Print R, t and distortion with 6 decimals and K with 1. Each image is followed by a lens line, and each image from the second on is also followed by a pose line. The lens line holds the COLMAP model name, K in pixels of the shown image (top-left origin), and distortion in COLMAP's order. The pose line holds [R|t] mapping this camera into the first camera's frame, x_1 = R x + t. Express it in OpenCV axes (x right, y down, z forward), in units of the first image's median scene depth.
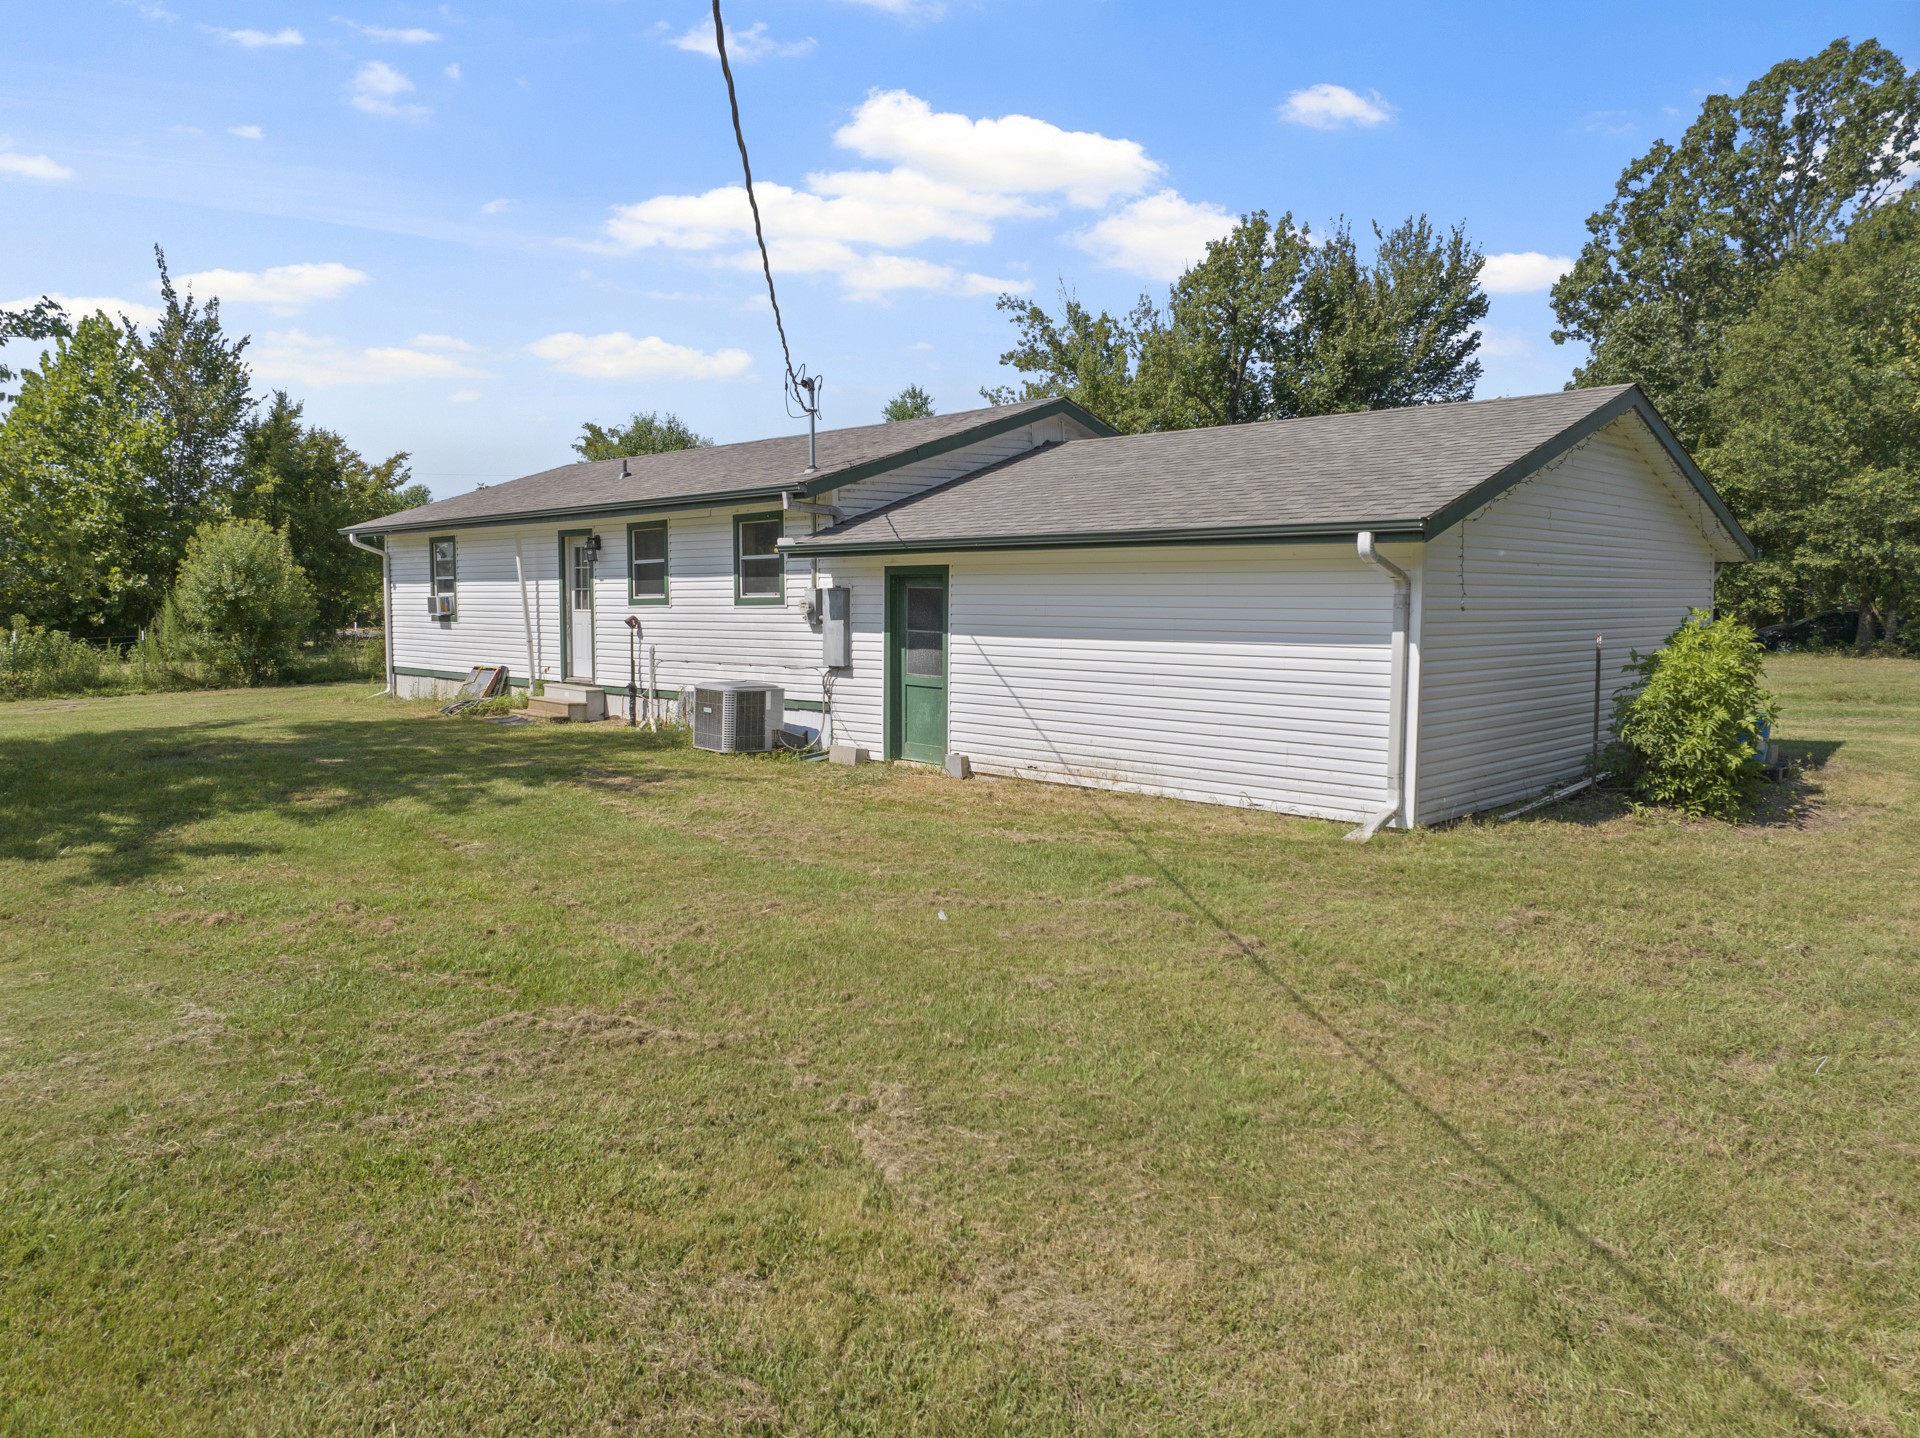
lens RADIAL K [[1350.6, 0, 960.0], [0, 1350.6, 719.0], [0, 0, 1]] dist [-0.035497, 0.002882]
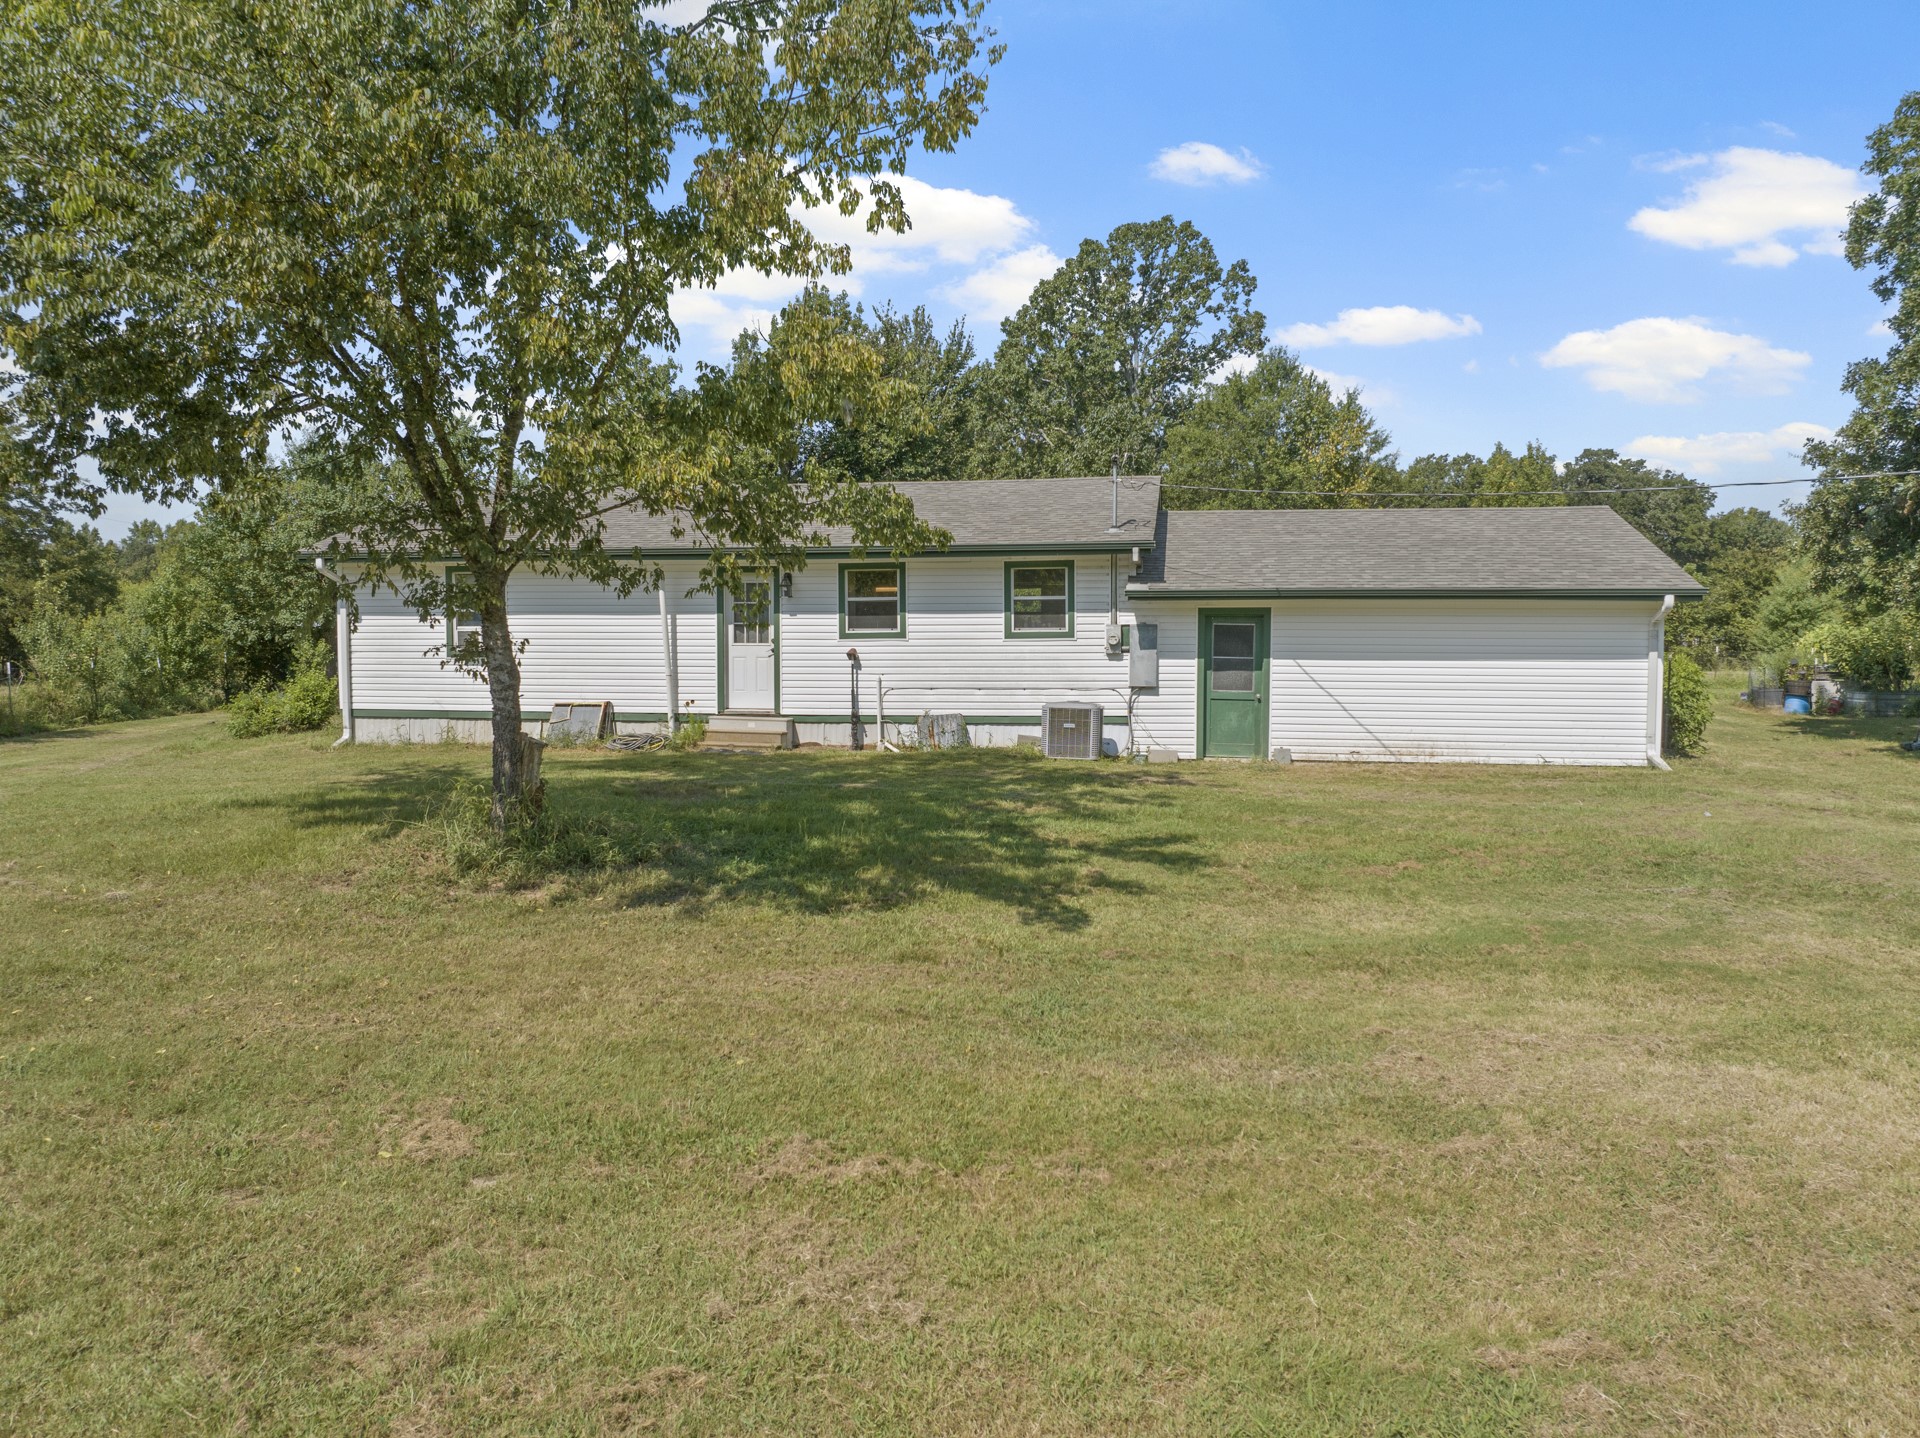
lens RADIAL K [[1350.6, 0, 960.0], [0, 1350.6, 719.0], [0, 0, 1]] dist [-0.035497, 0.002882]
pose [[0.815367, -0.038305, 0.577675, -0.941900], [0.052240, 0.998606, -0.007519, -0.008518], [-0.576582, 0.036308, 0.816232, 0.076662]]
